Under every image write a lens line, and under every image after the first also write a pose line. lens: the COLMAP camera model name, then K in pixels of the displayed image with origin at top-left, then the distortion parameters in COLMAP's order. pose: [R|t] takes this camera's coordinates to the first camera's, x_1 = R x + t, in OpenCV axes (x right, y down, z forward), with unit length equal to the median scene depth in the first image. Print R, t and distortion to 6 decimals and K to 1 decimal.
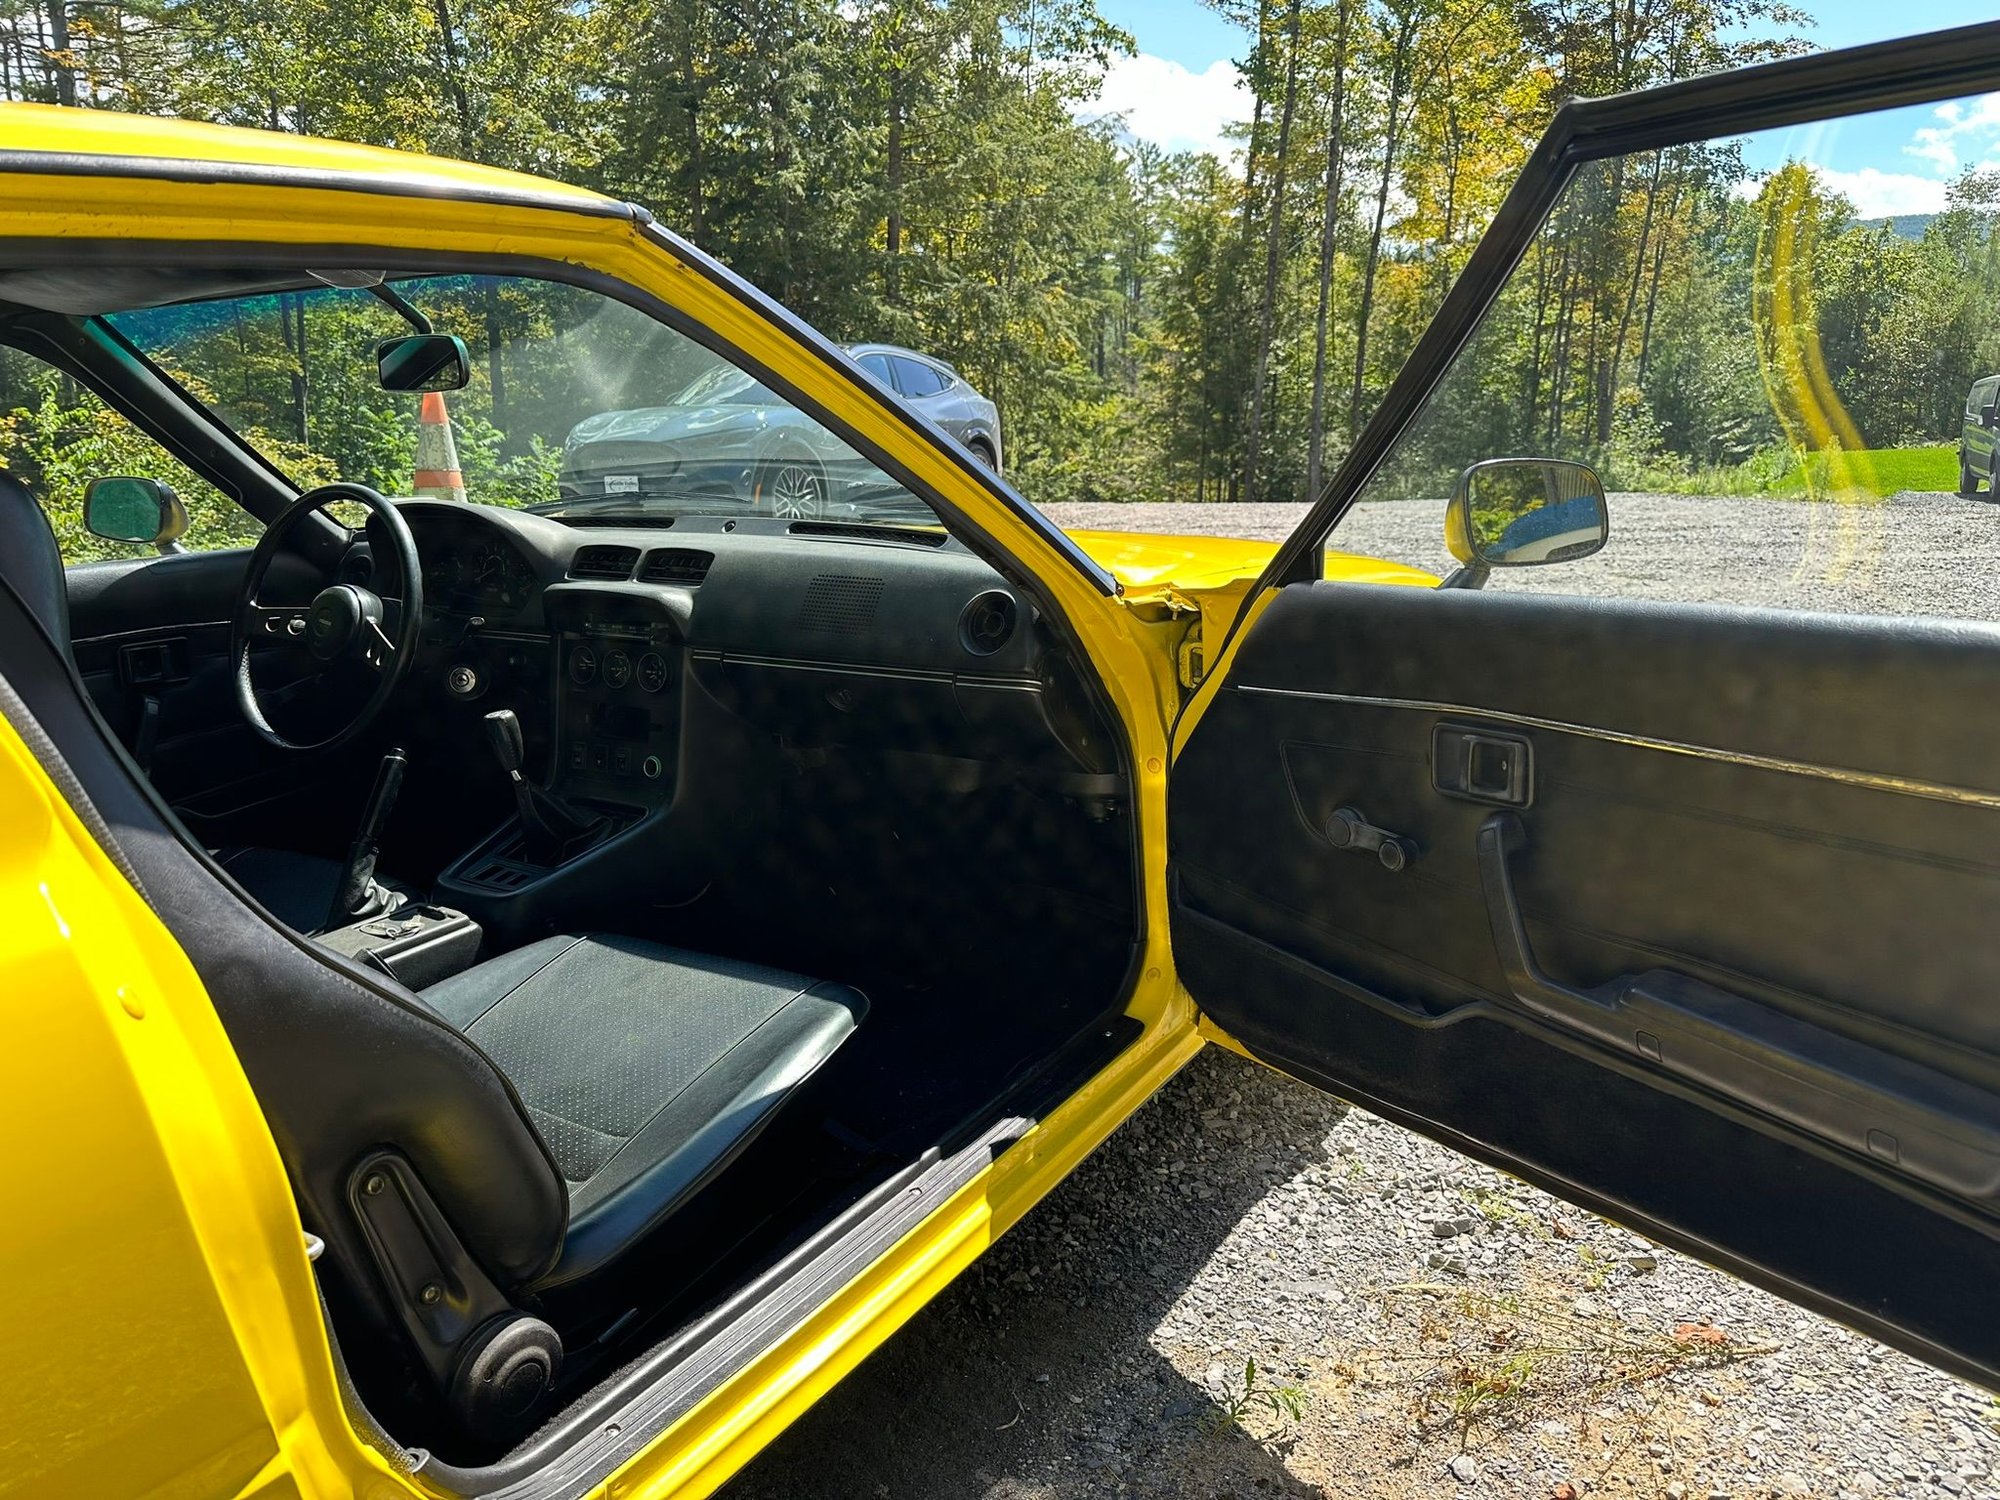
lens RADIAL K [[1452.1, 0, 1066.2], [0, 1452.1, 759.3], [0, 0, 1]] dist [0.006859, -0.009574]
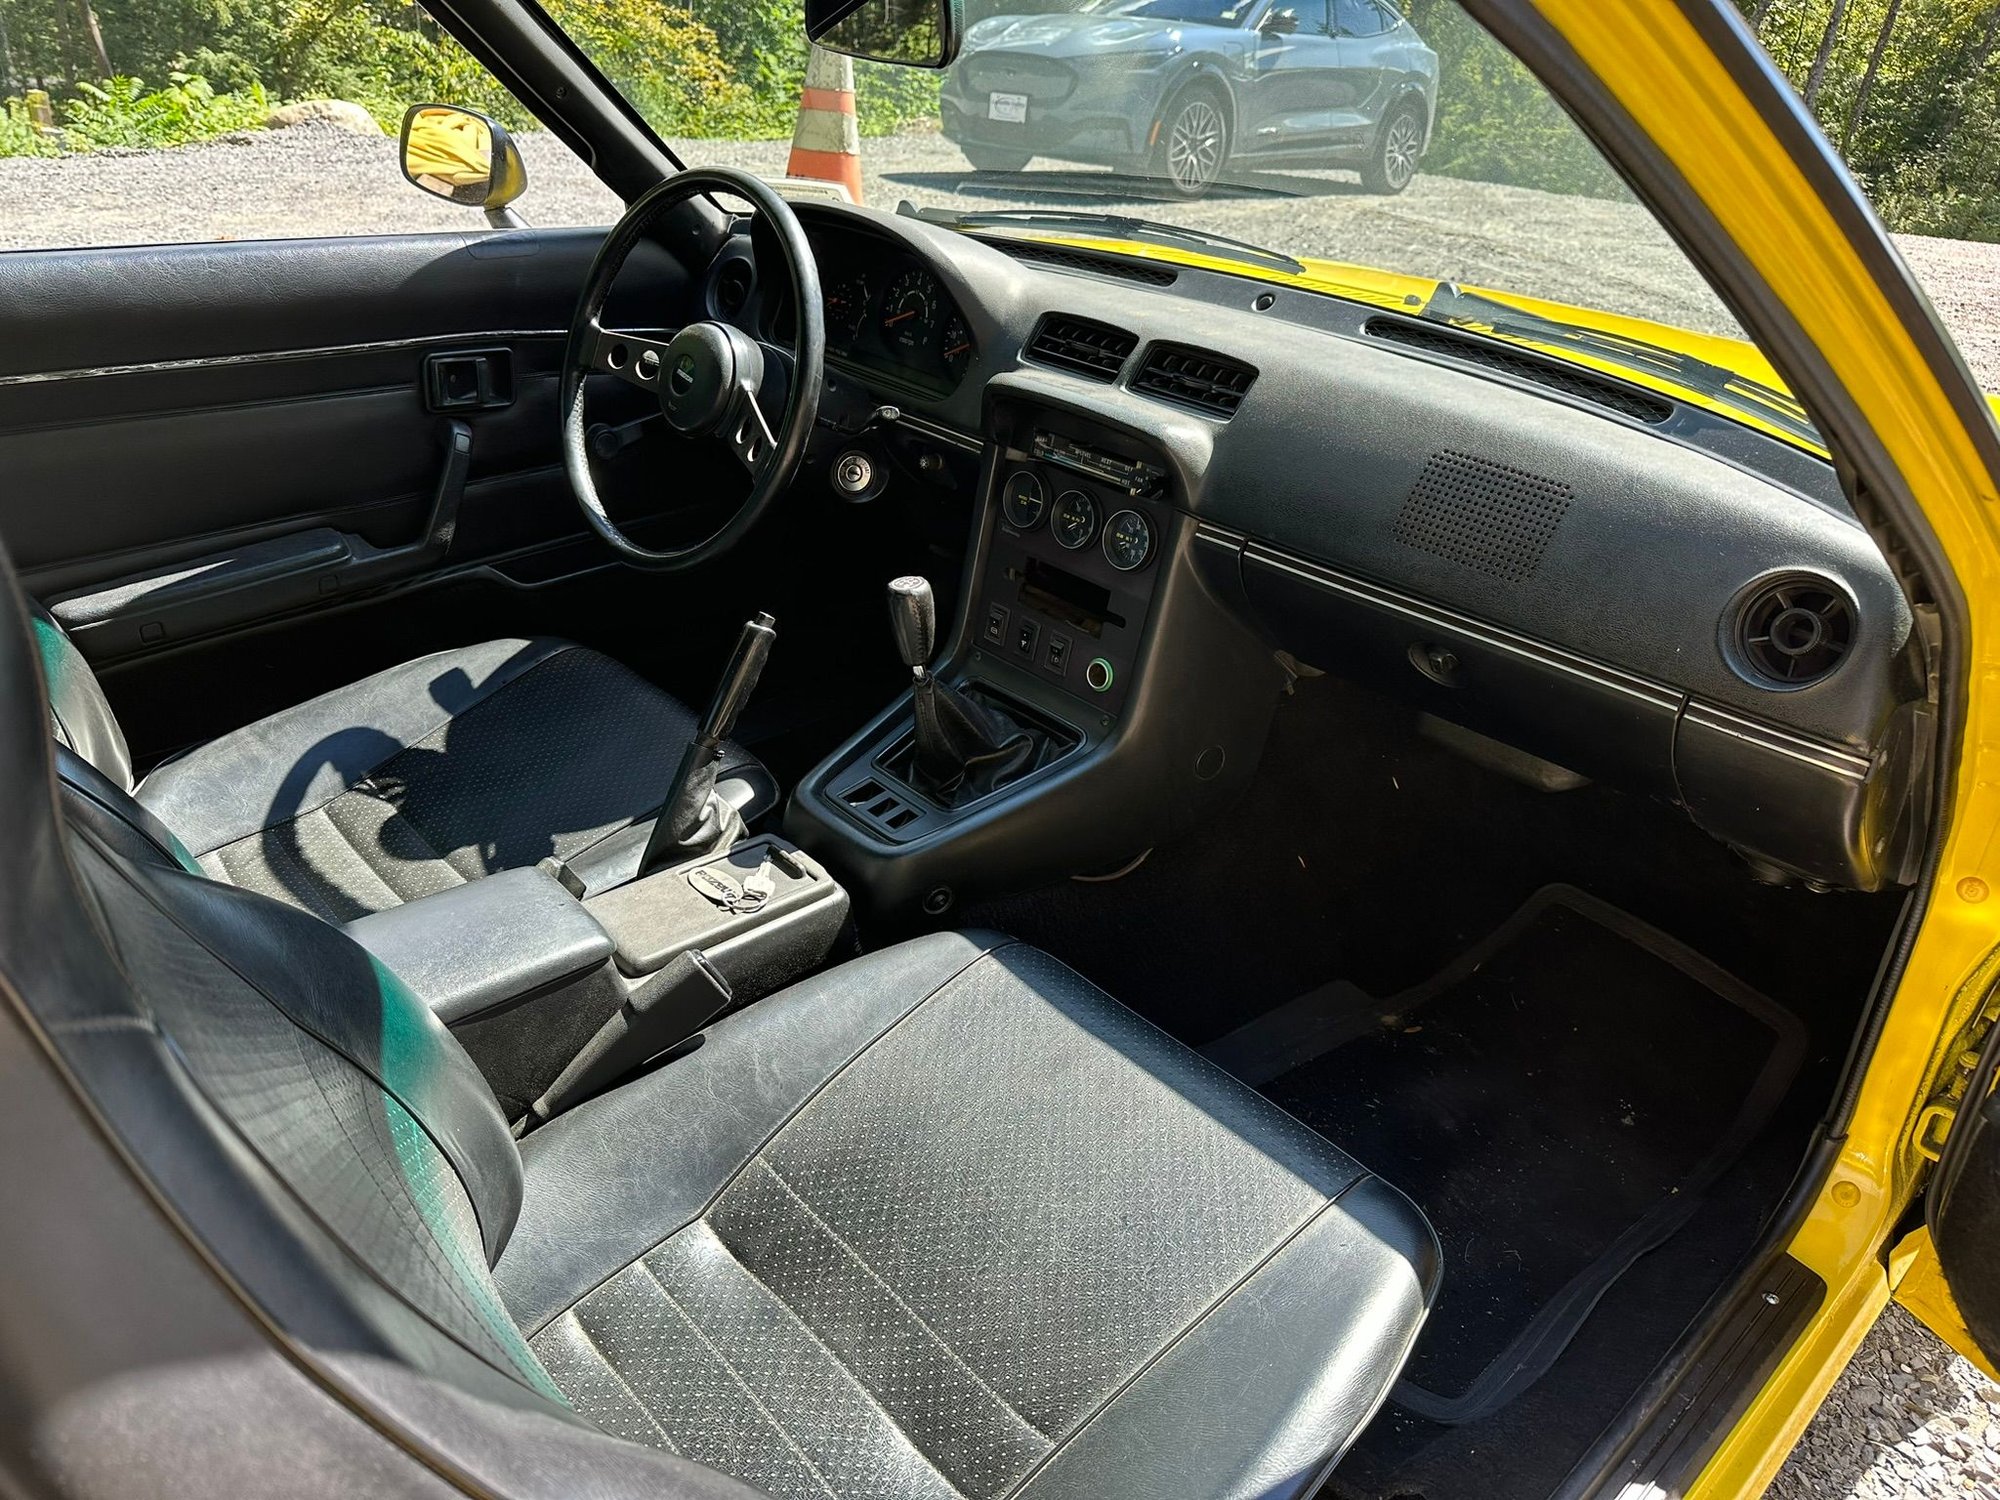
lens RADIAL K [[1127.7, 0, 997.2], [0, 1127.7, 628.0], [0, 0, 1]] dist [0.005610, -0.001273]
pose [[0.962121, 0.205822, -0.178778, -0.243717], [-0.150221, 0.947474, 0.282358, -0.158049], [0.227503, -0.244806, 0.942503, 0.496677]]
